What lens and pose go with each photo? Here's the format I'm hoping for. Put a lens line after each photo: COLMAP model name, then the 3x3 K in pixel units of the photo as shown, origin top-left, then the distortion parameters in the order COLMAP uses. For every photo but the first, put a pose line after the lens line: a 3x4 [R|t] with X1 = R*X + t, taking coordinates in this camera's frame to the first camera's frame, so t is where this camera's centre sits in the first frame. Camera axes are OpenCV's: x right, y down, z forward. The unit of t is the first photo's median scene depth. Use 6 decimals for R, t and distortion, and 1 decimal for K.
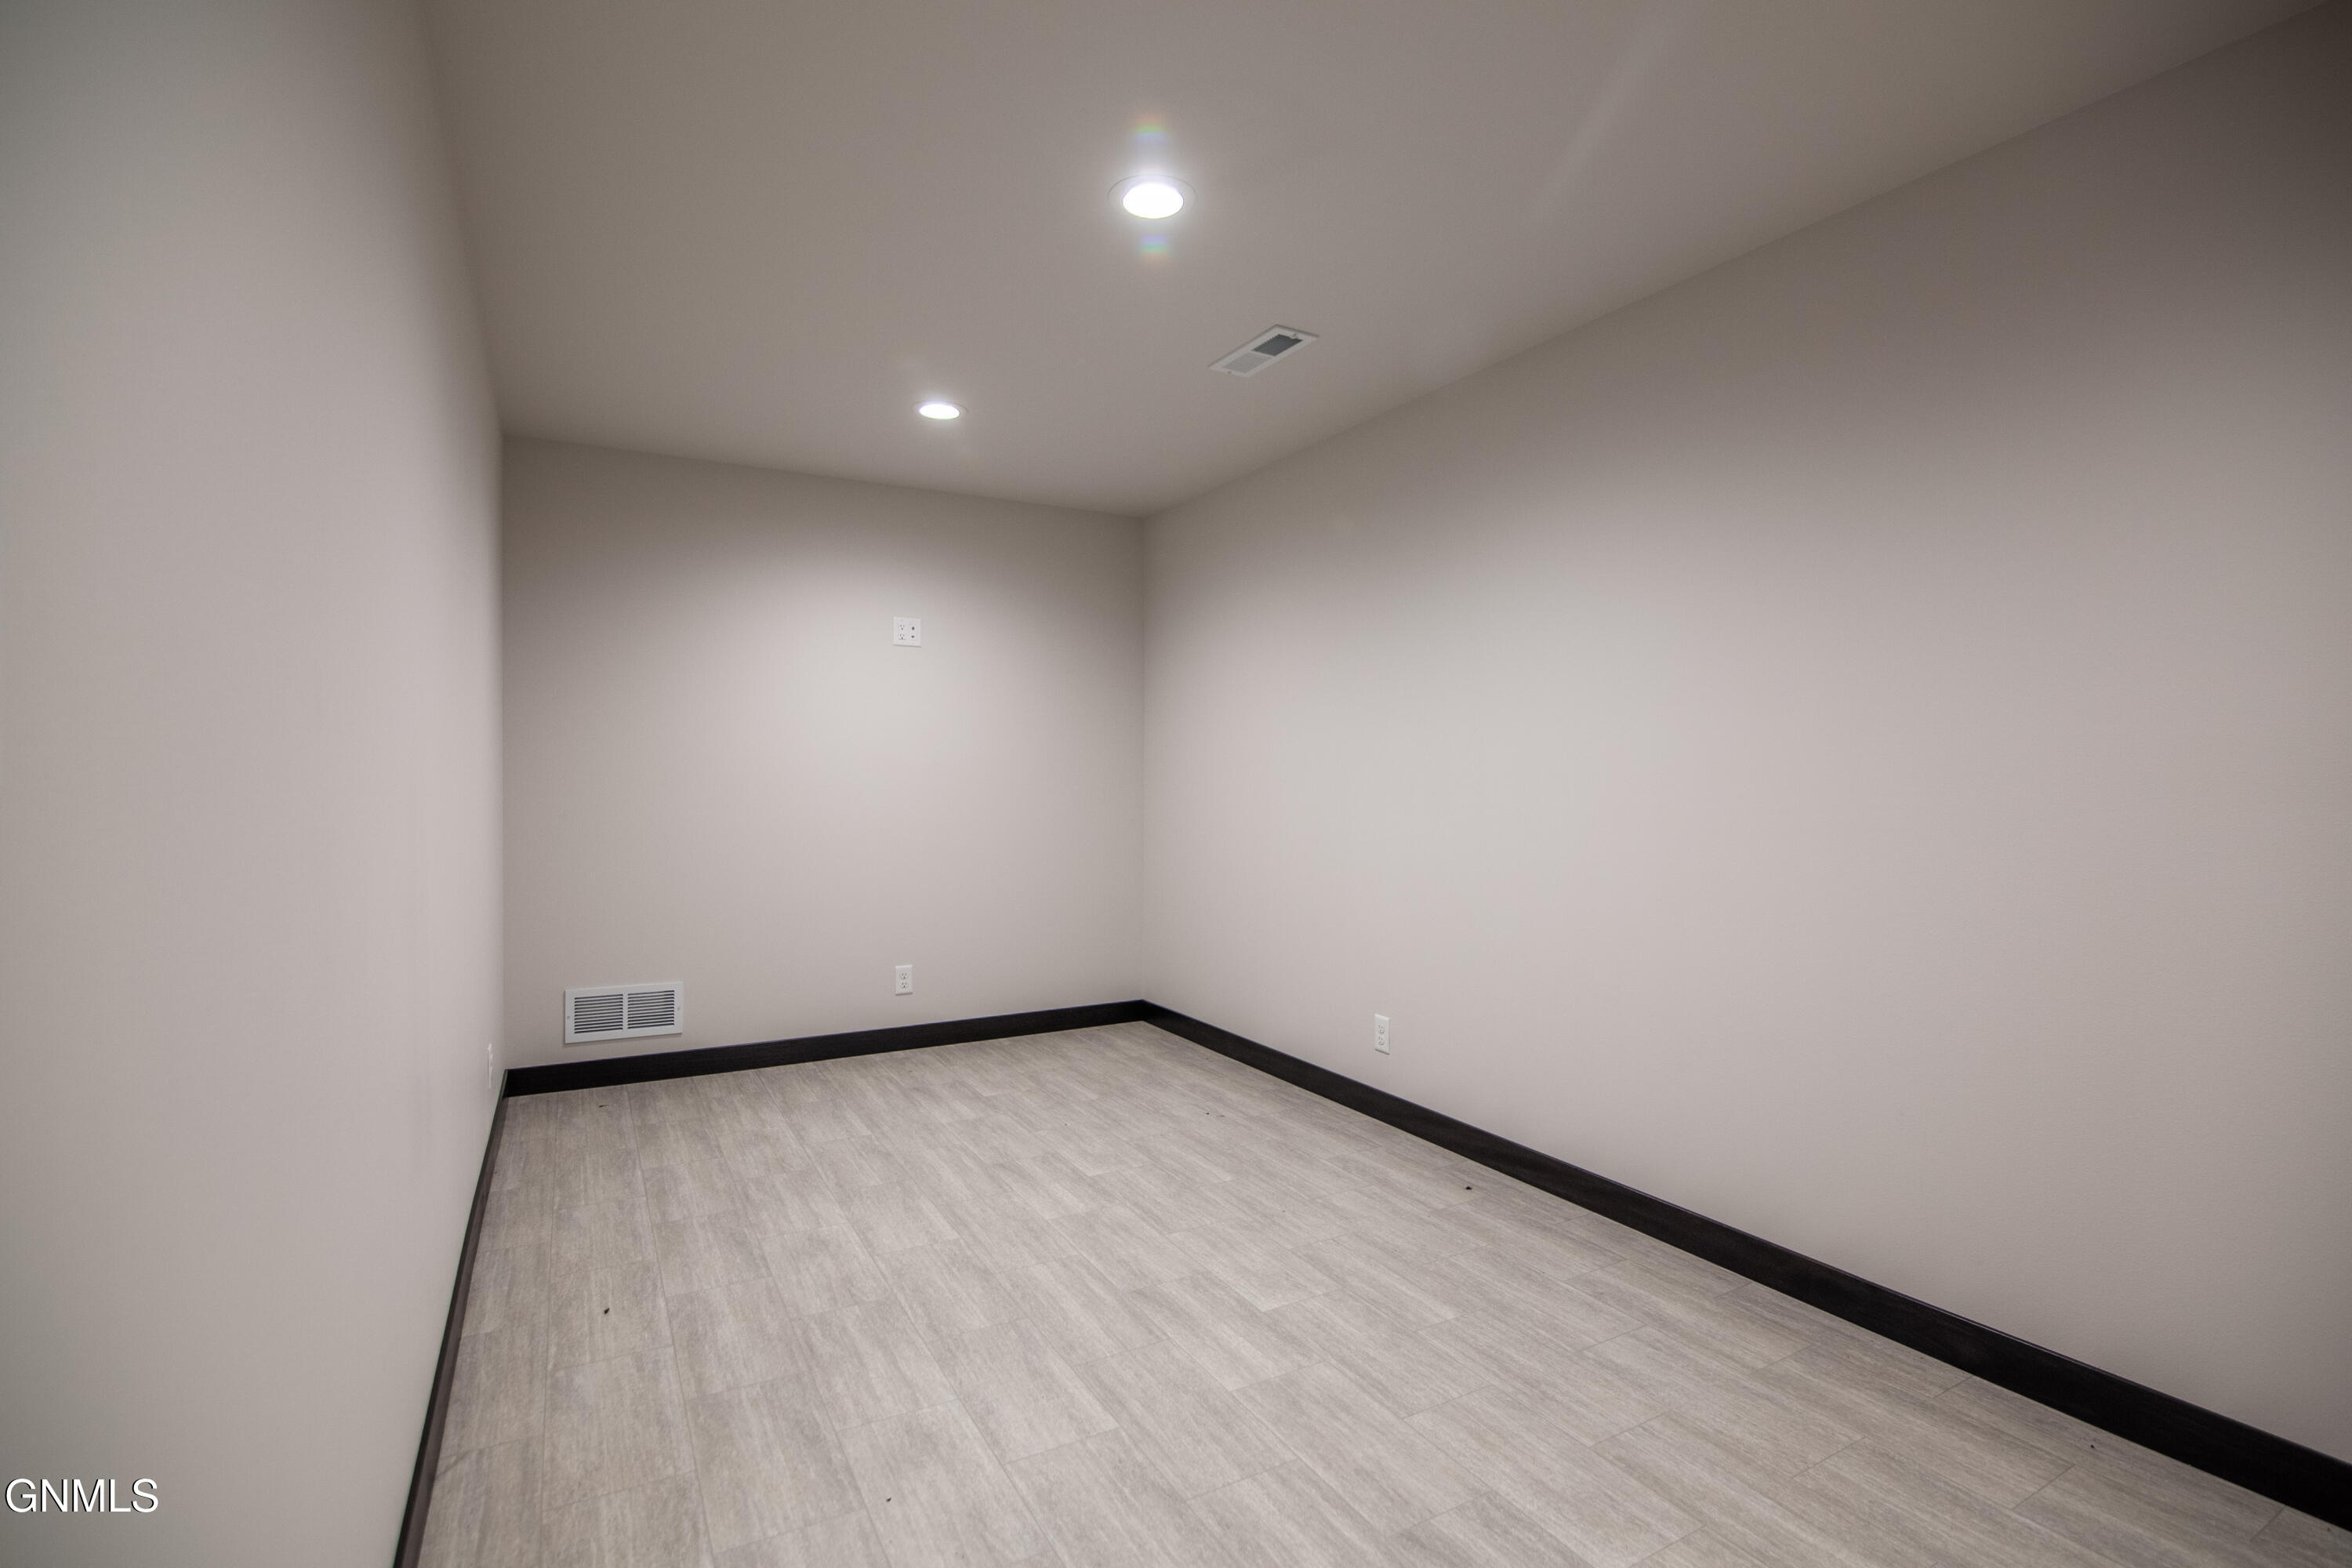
lens RADIAL K [[1089.7, 0, 1176.8], [0, 1089.7, 778.6], [0, 0, 1]] dist [-0.015817, -0.001869]
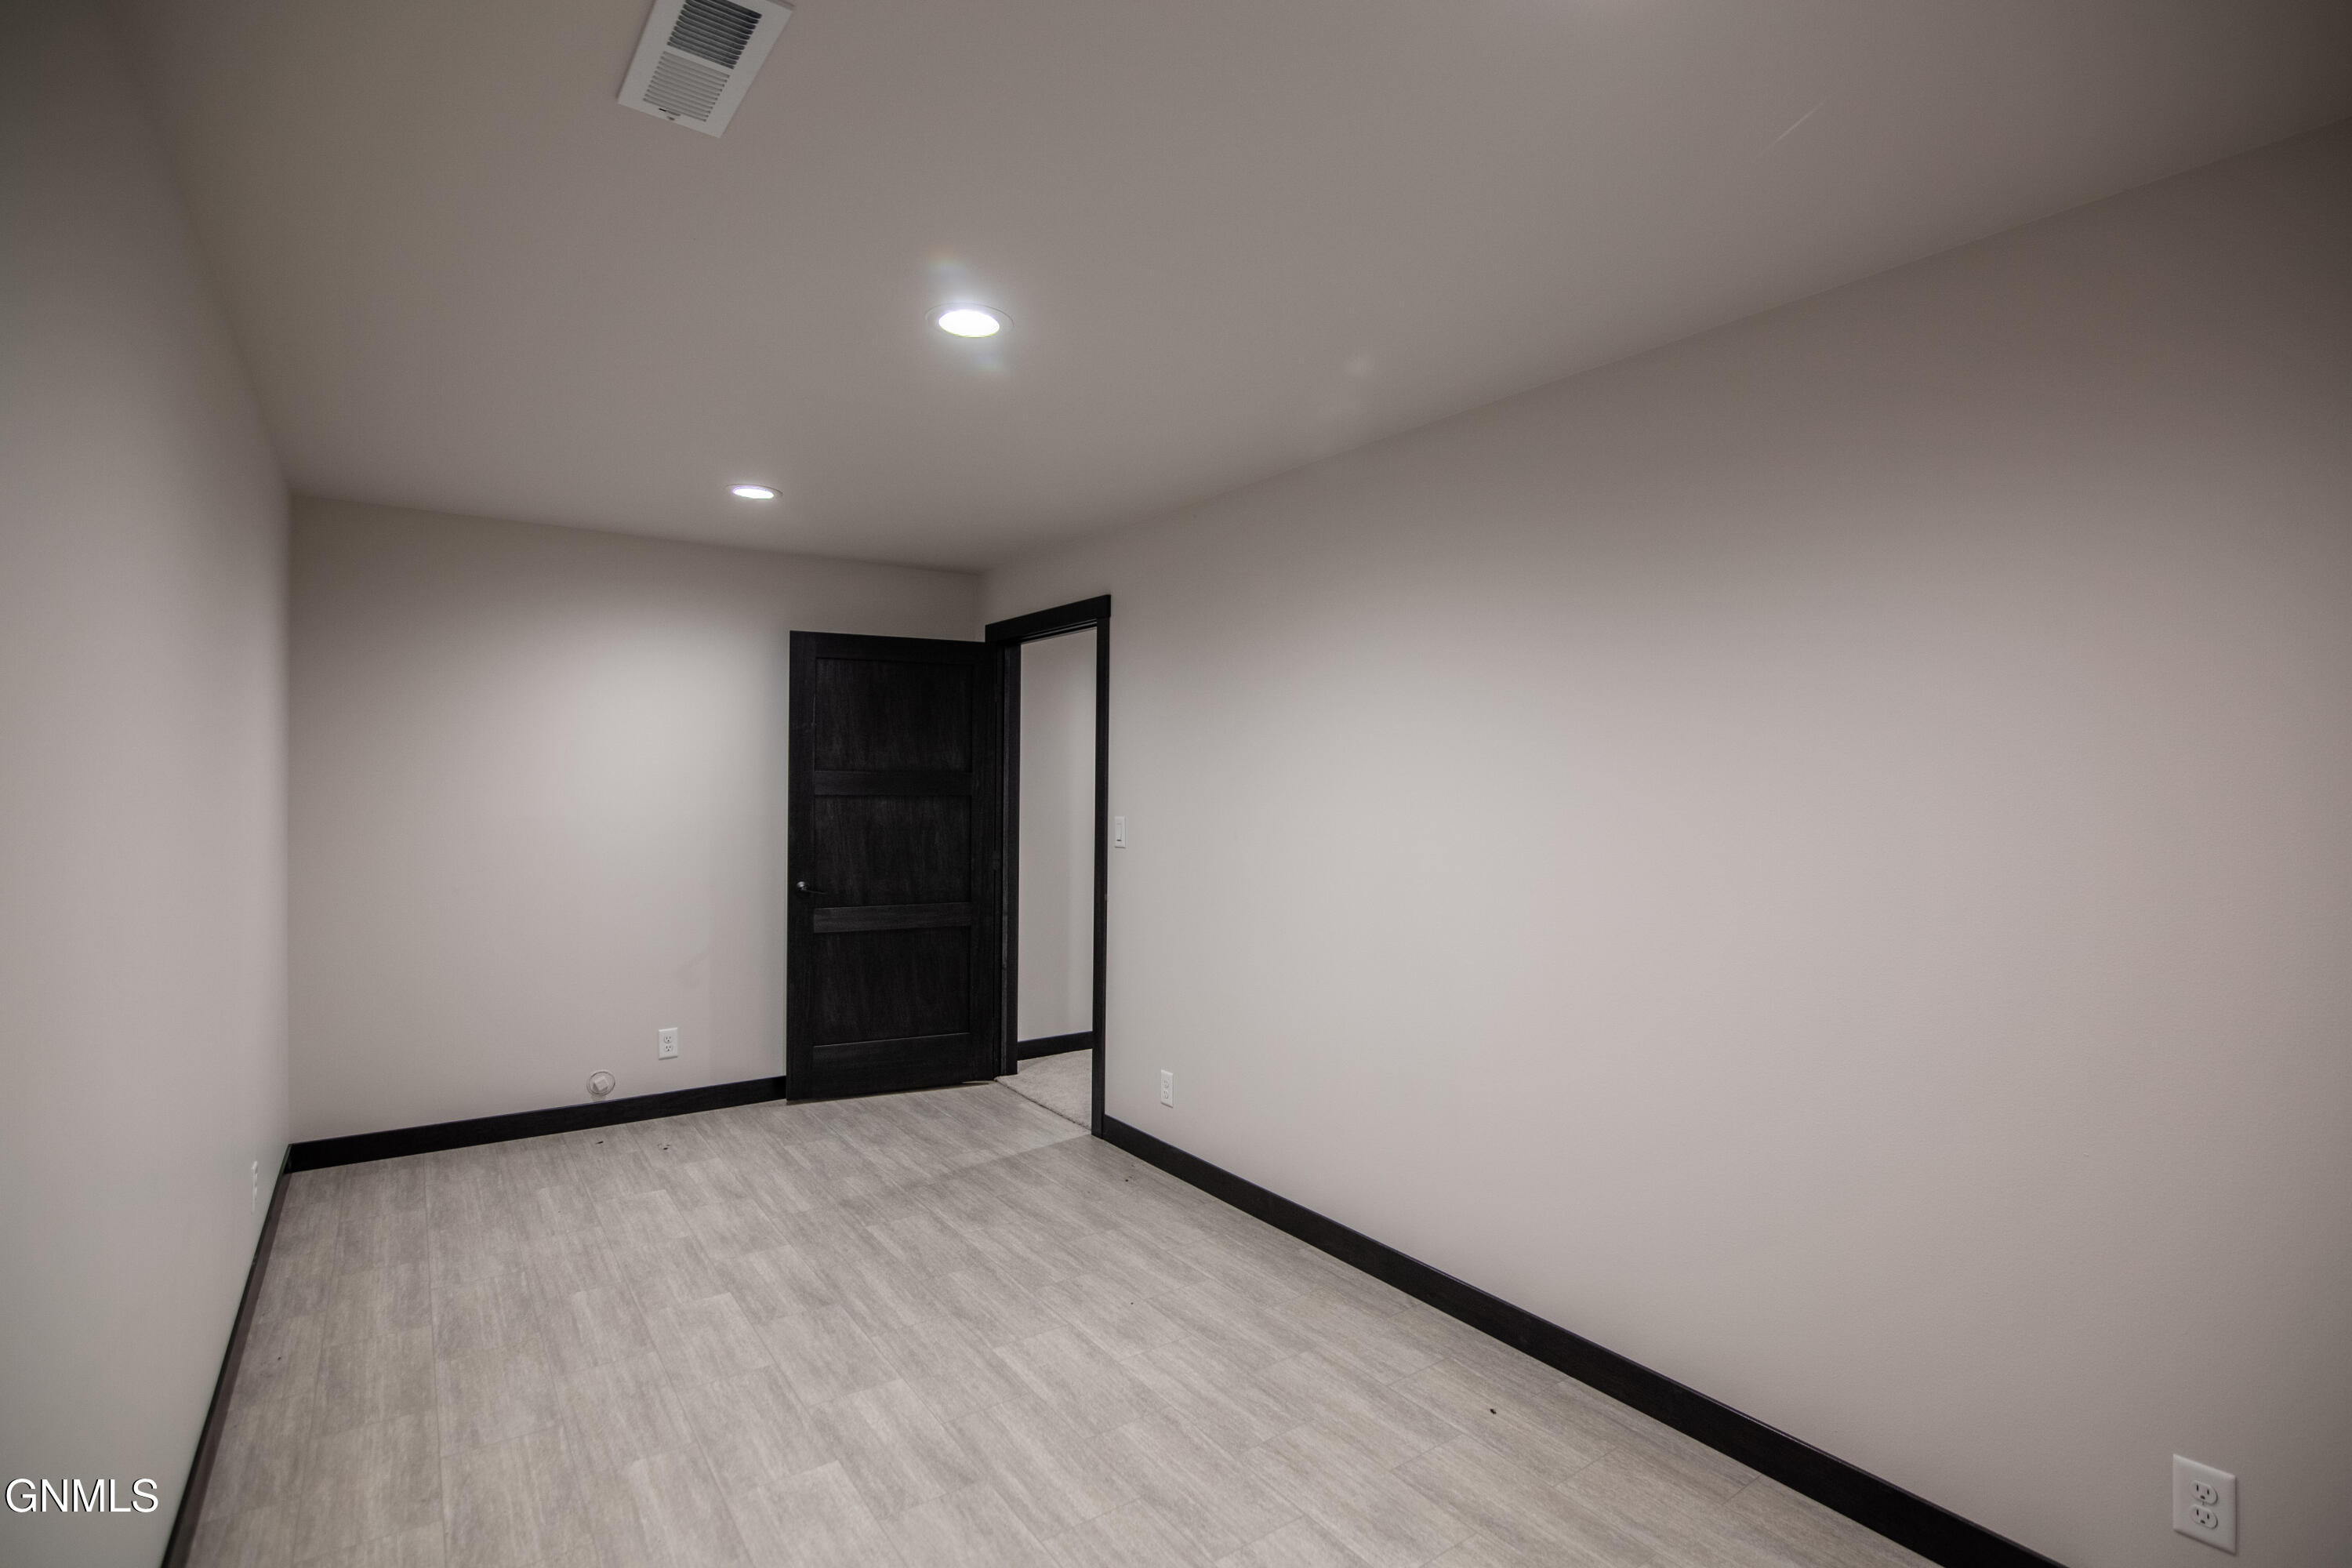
lens RADIAL K [[1089.7, 0, 1174.7], [0, 1089.7, 784.3], [0, 0, 1]] dist [-0.015817, -0.001869]
pose [[-0.994433, -0.011933, -0.104697, -0.115272], [-0.012363, 0.999918, 0.003461, -0.112994], [0.104648, 0.004736, -0.994498, 2.103618]]
